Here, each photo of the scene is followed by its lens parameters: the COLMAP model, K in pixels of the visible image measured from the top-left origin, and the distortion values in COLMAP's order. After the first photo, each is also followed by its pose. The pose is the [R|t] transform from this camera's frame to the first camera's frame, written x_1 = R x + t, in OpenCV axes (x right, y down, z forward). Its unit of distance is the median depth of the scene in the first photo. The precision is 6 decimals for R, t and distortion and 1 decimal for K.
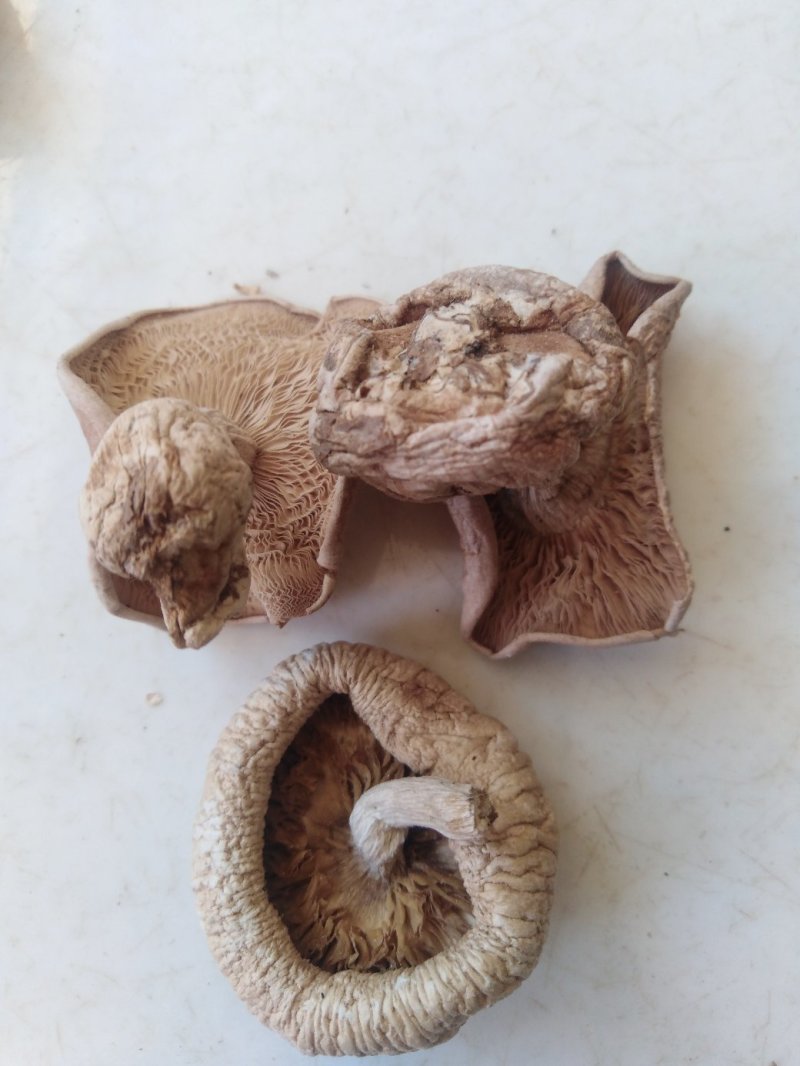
lens RADIAL K [[856.7, 0, 400.0], [0, 856.7, 533.0], [0, 0, 1]] dist [-0.051636, 0.005882]
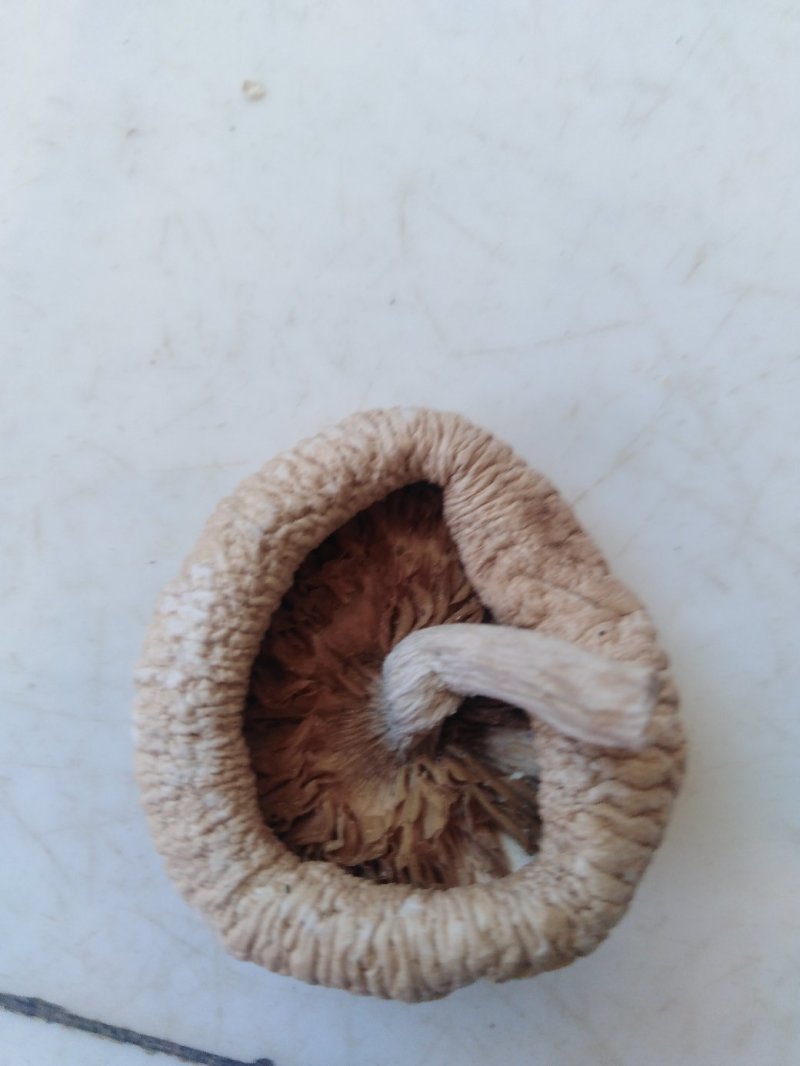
lens RADIAL K [[856.7, 0, 400.0], [0, 856.7, 533.0], [0, 0, 1]] dist [-0.051636, 0.005882]
pose [[0.938717, 0.332863, 0.089516, -0.150183], [-0.341648, 0.932932, 0.113639, 0.166043], [-0.045686, -0.137258, 0.989481, 0.343479]]
